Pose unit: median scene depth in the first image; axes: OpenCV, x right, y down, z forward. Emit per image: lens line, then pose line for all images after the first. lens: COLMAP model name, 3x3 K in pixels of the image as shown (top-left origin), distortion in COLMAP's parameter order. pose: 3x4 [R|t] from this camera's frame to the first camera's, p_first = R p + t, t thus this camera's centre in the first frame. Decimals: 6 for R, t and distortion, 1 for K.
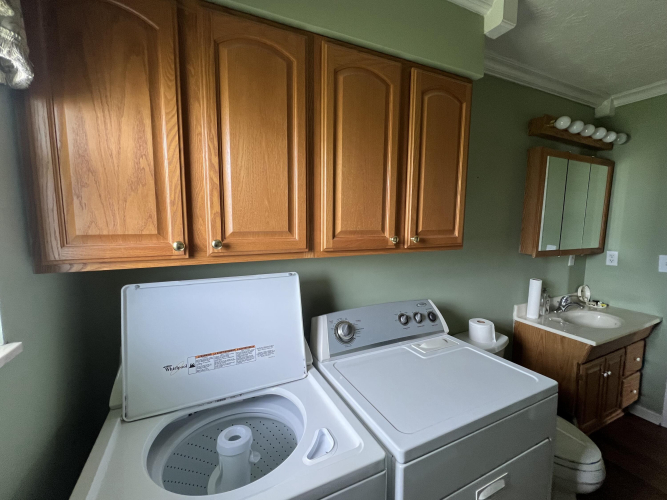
lens RADIAL K [[285.9, 0, 332.5], [0, 285.9, 247.9], [0, 0, 1]] dist [-0.001868, 0.001483]
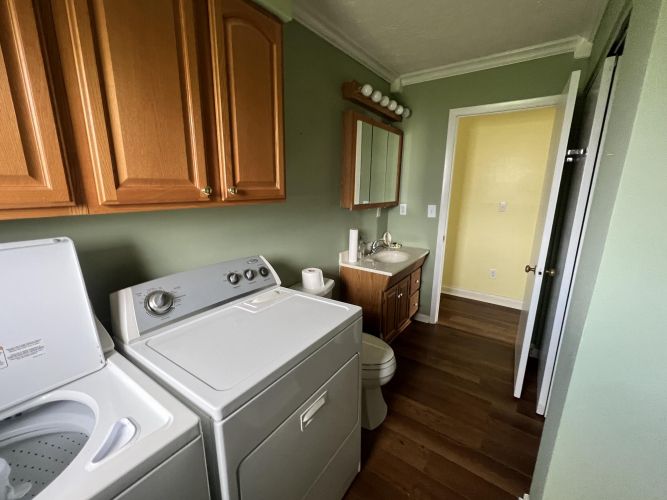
lens RADIAL K [[285.9, 0, 332.5], [0, 285.9, 247.9], [0, 0, 1]] dist [-0.001868, 0.001483]
pose [[0.870594, -0.106056, 0.480435, 0.091800], [0.047983, 0.990138, 0.131622, 0.039990], [-0.489656, -0.091537, 0.867097, 0.022278]]
